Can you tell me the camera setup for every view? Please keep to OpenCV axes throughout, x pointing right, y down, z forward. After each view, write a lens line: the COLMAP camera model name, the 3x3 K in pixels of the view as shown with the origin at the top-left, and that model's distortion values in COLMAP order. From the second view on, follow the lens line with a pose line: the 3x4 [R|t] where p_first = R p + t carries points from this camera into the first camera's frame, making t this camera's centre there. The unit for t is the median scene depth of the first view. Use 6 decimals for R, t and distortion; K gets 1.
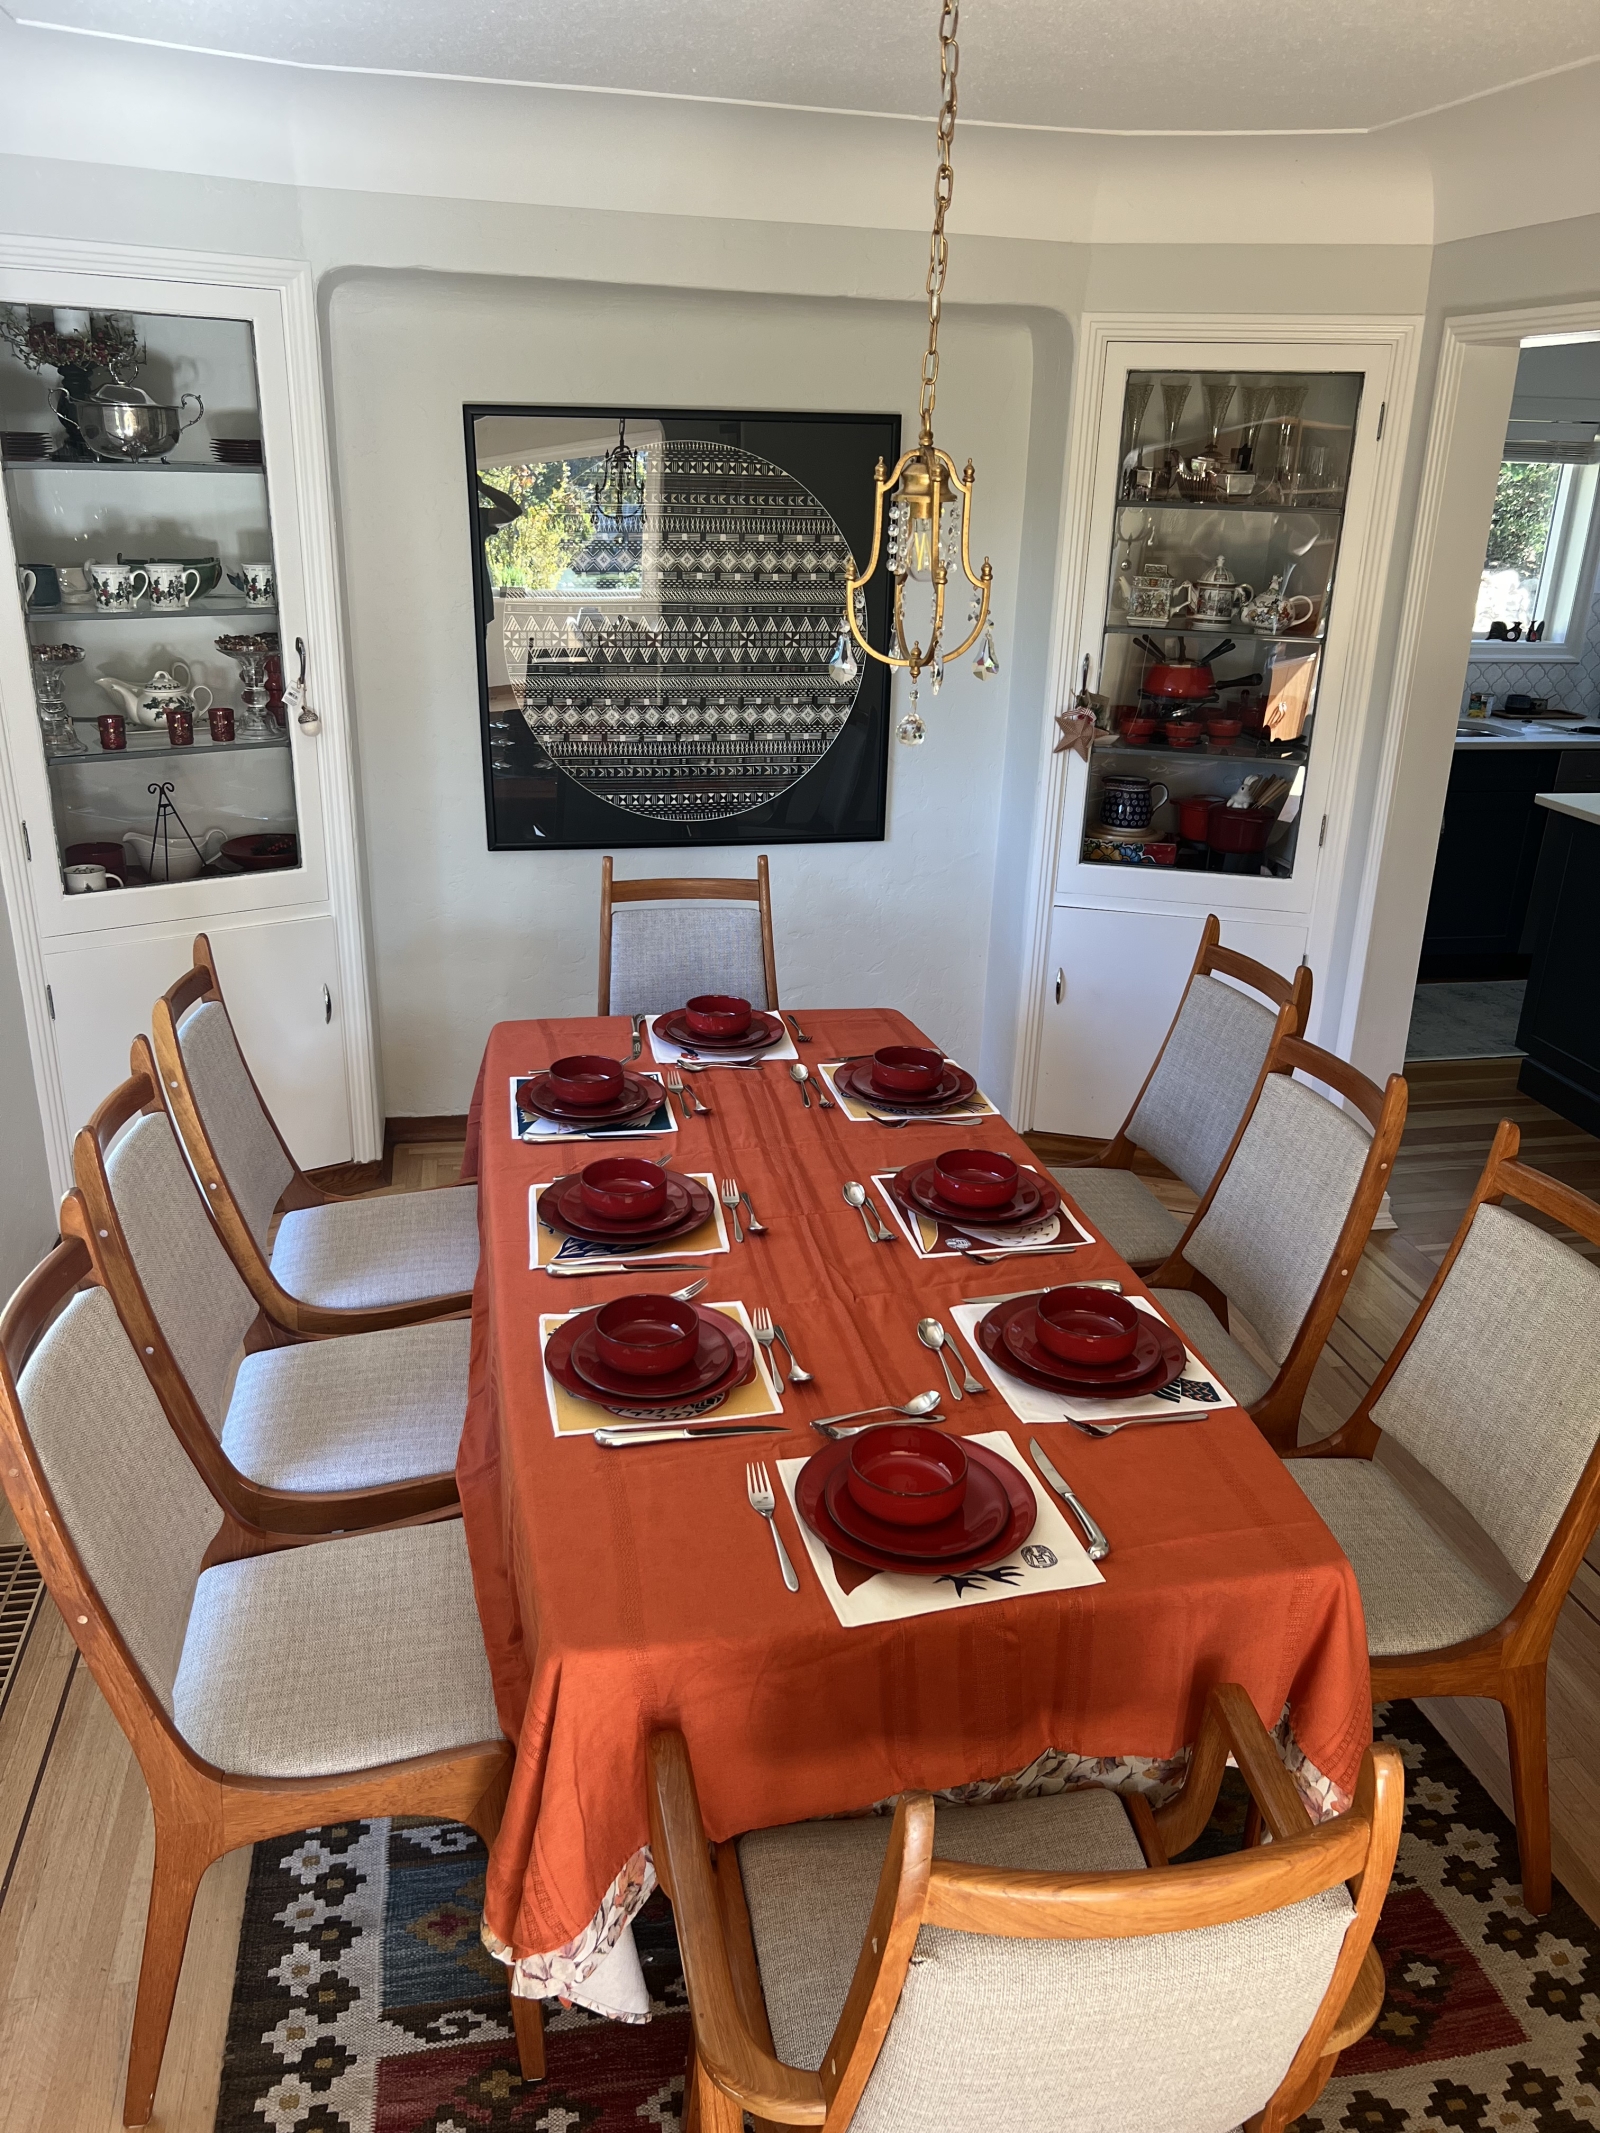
lens RADIAL K [[1606.4, 0, 804.7], [0, 1606.4, 1071.9], [0, 0, 1]] dist [0.031996, 0.000793]
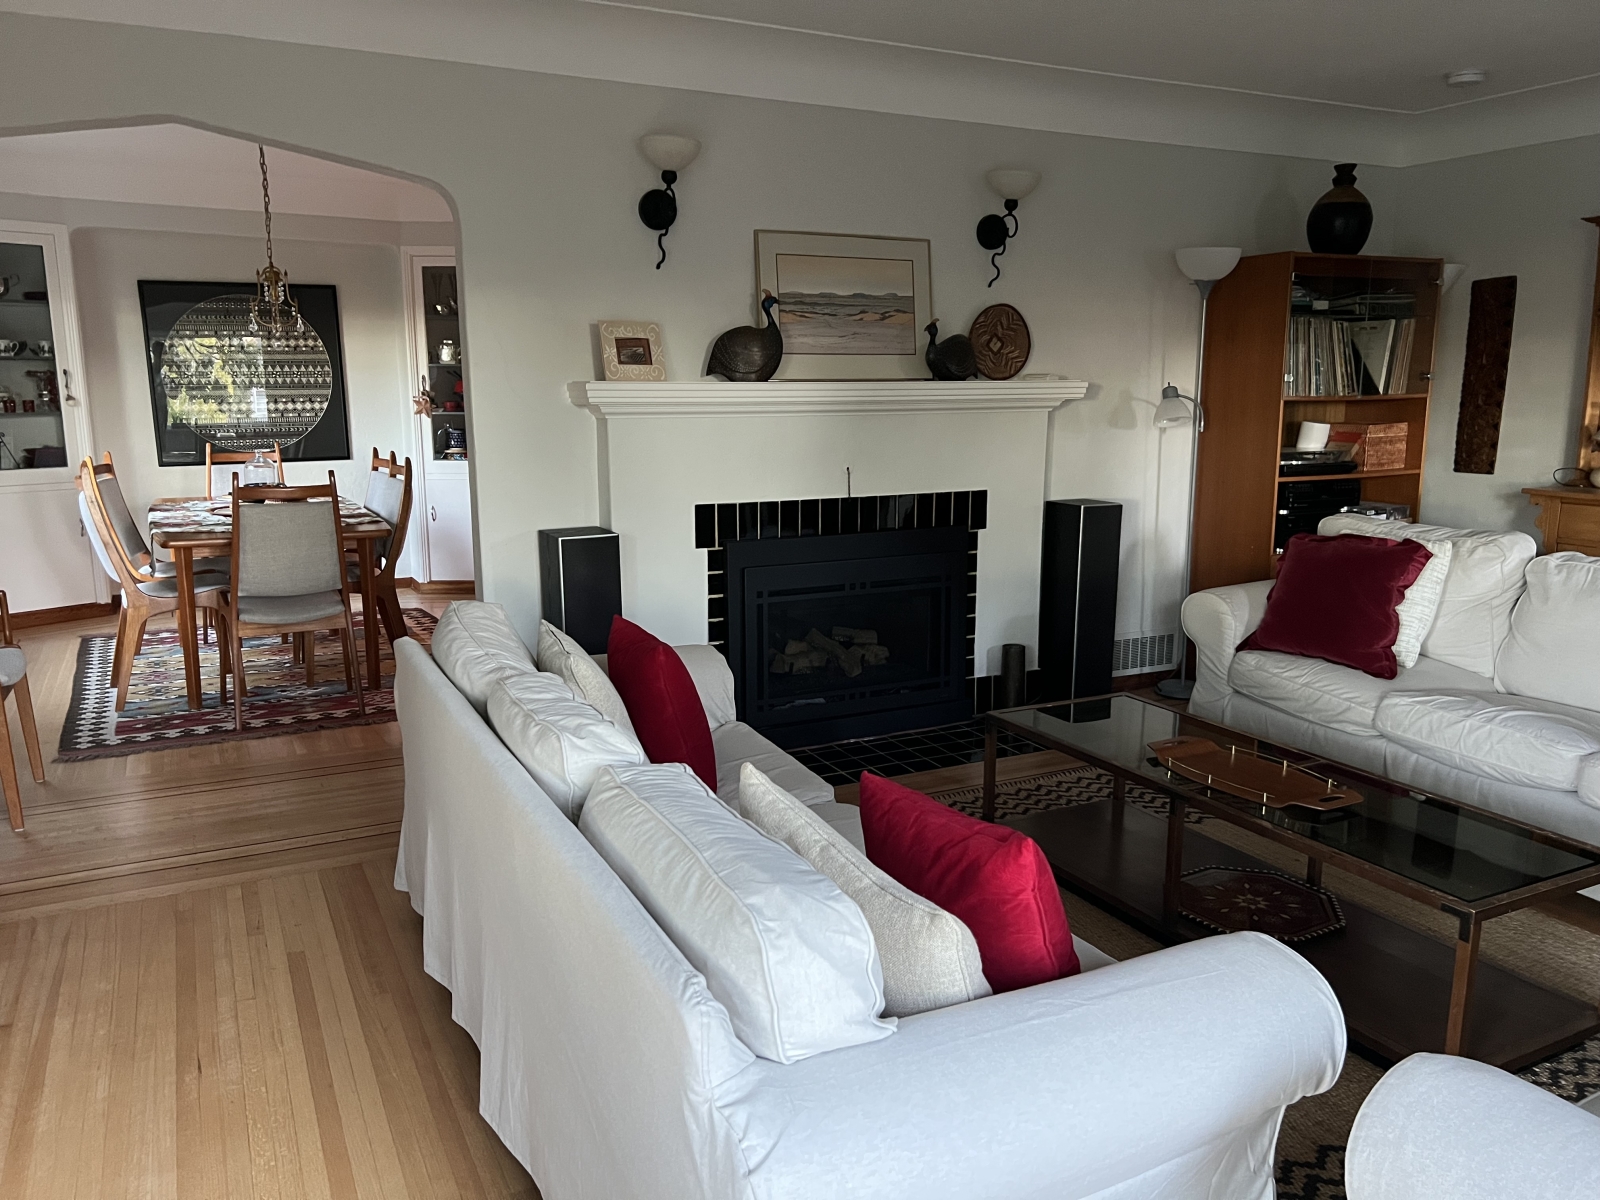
lens RADIAL K [[1205.0, 0, 802.4], [0, 1205.0, 593.5], [0, 0, 1]] dist [0.031996, 0.000793]
pose [[0.961585, -0.080442, 0.262456, 0.238824], [0.127733, 0.977404, -0.168418, 0.499244], [-0.242978, 0.195473, 0.950133, -0.924583]]
